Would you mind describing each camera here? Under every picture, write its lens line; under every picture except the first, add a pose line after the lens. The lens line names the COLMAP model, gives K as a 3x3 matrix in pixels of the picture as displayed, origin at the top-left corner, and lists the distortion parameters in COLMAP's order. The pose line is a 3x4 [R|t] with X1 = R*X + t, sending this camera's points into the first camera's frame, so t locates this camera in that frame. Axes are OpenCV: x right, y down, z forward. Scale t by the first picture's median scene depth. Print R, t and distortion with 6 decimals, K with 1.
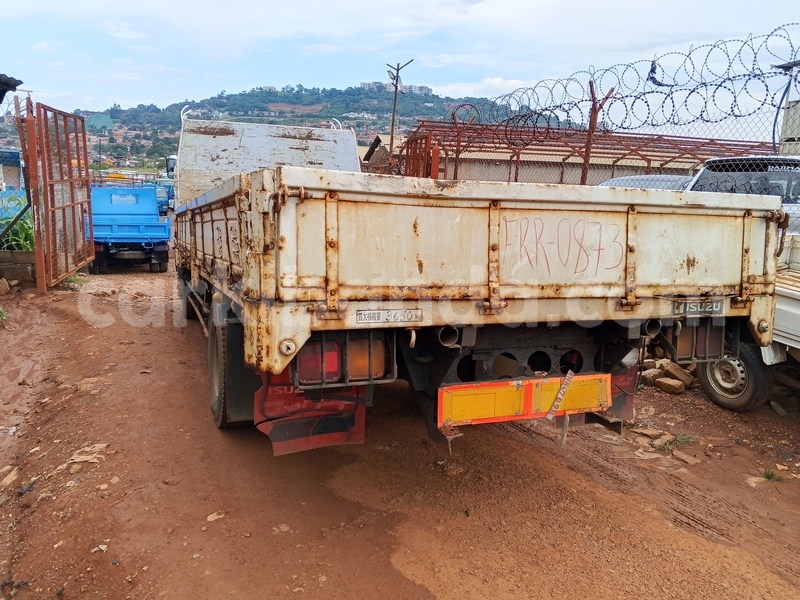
lens RADIAL K [[649.7, 0, 400.0], [0, 649.7, 300.0], [0, 0, 1]] dist [0.080259, -0.107127]
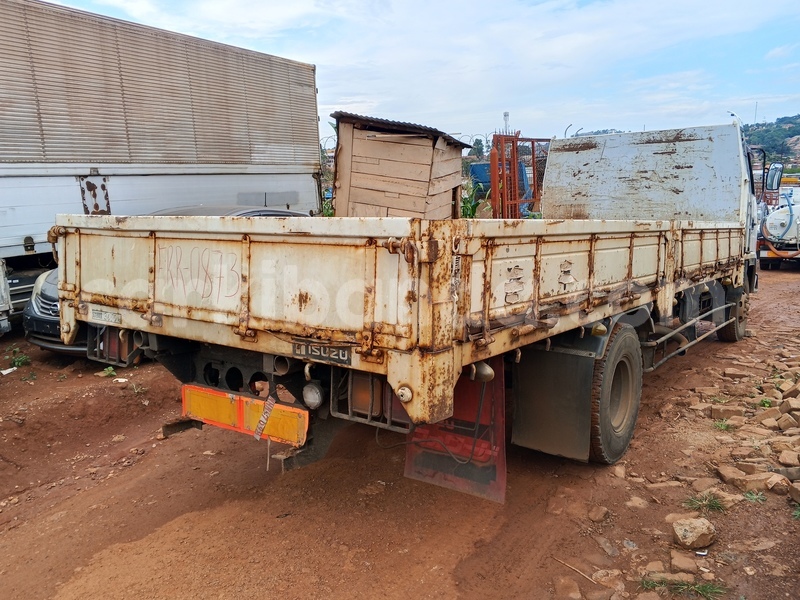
lens RADIAL K [[649.7, 0, 400.0], [0, 649.7, 300.0], [0, 0, 1]] dist [0.080259, -0.107127]
pose [[0.537925, 0.081100, -0.839082, 1.227888], [-0.089021, 0.995261, 0.039124, -0.098943], [0.838279, 0.053650, 0.542596, 0.630869]]
